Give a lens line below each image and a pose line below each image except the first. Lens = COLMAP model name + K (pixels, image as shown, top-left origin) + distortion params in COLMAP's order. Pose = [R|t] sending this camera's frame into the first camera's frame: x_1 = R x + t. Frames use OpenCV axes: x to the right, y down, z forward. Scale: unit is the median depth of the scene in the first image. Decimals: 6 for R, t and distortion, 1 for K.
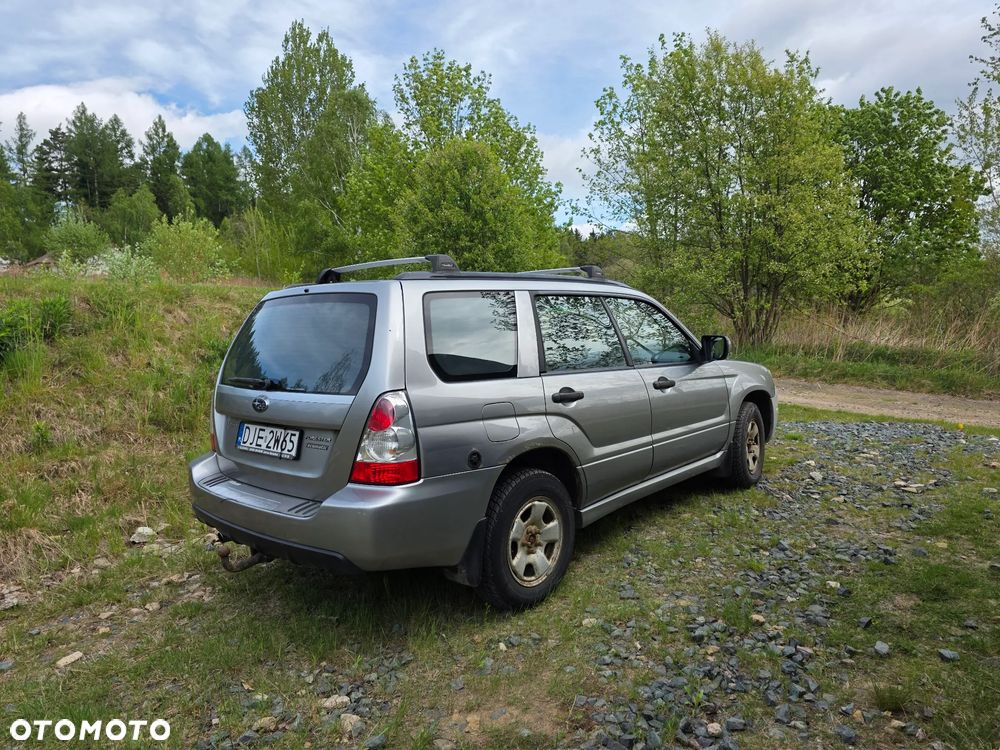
lens RADIAL K [[646.5, 0, 502.7], [0, 646.5, 378.4], [0, 0, 1]] dist [0.058992, -0.047452]
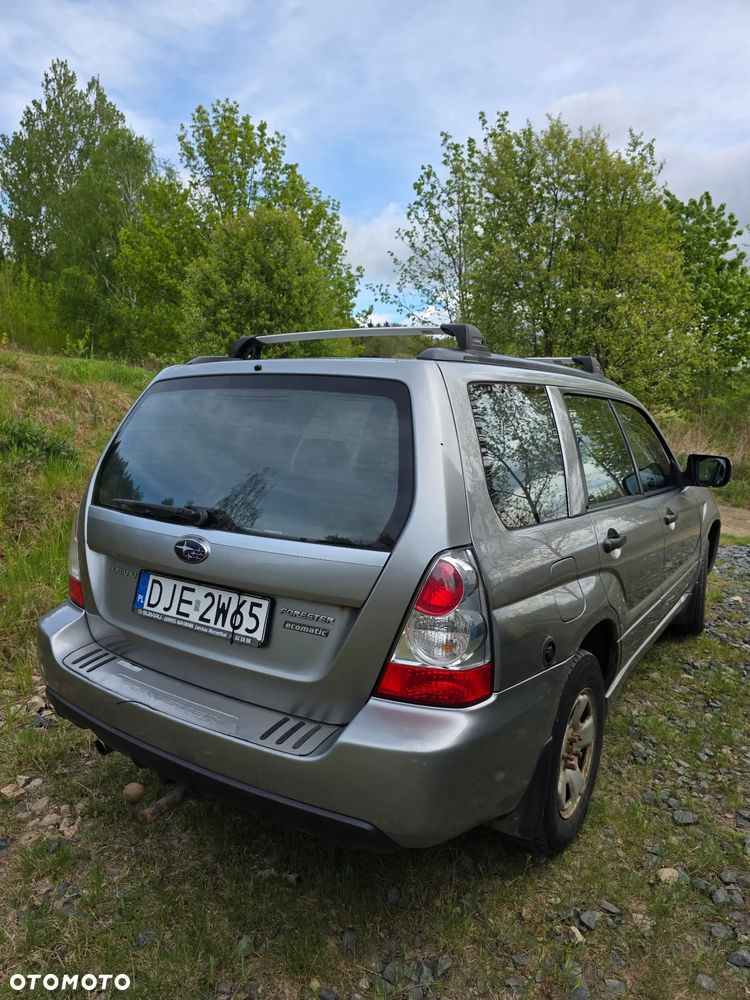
lens RADIAL K [[651.2, 0, 365.4], [0, 651.2, 509.3], [0, 0, 1]] dist [0.057987, -0.045726]
pose [[0.989218, 0.035055, 0.142195, -0.278785], [-0.043603, 0.997396, 0.057446, -0.038547], [-0.139811, -0.063026, 0.988170, 0.343676]]
